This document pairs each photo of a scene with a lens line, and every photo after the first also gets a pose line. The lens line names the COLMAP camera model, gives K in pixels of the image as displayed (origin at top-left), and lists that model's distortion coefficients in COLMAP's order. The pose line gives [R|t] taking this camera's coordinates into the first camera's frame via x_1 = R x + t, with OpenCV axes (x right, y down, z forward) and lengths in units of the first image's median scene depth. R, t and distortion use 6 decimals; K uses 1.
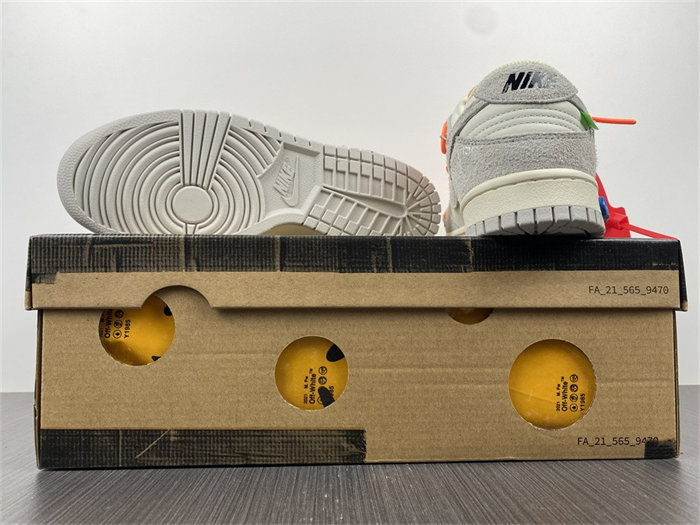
lens RADIAL K [[532.1, 0, 352.0], [0, 532.1, 266.2], [0, 0, 1]] dist [0.005691, -0.025718]
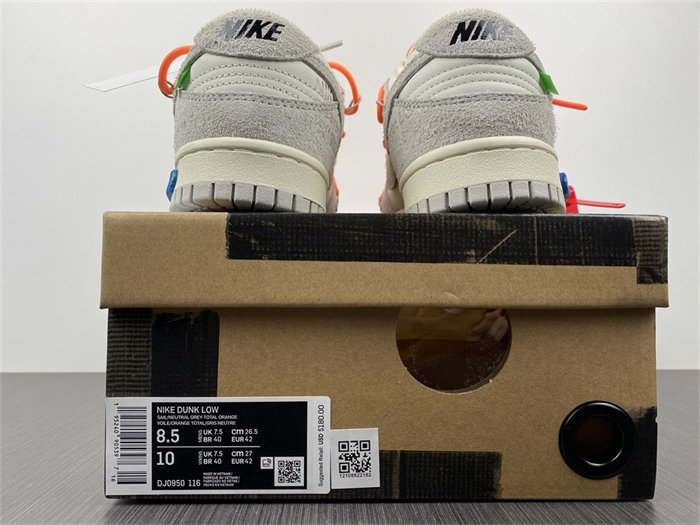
lens RADIAL K [[532.1, 0, 349.4], [0, 532.1, 259.9], [0, 0, 1]] dist [0.005691, -0.025718]
pose [[0.993383, -0.001976, 0.114831, 0.031367], [0.000421, 0.999908, 0.013565, -0.000734], [-0.114847, -0.013427, 0.993292, 0.196201]]
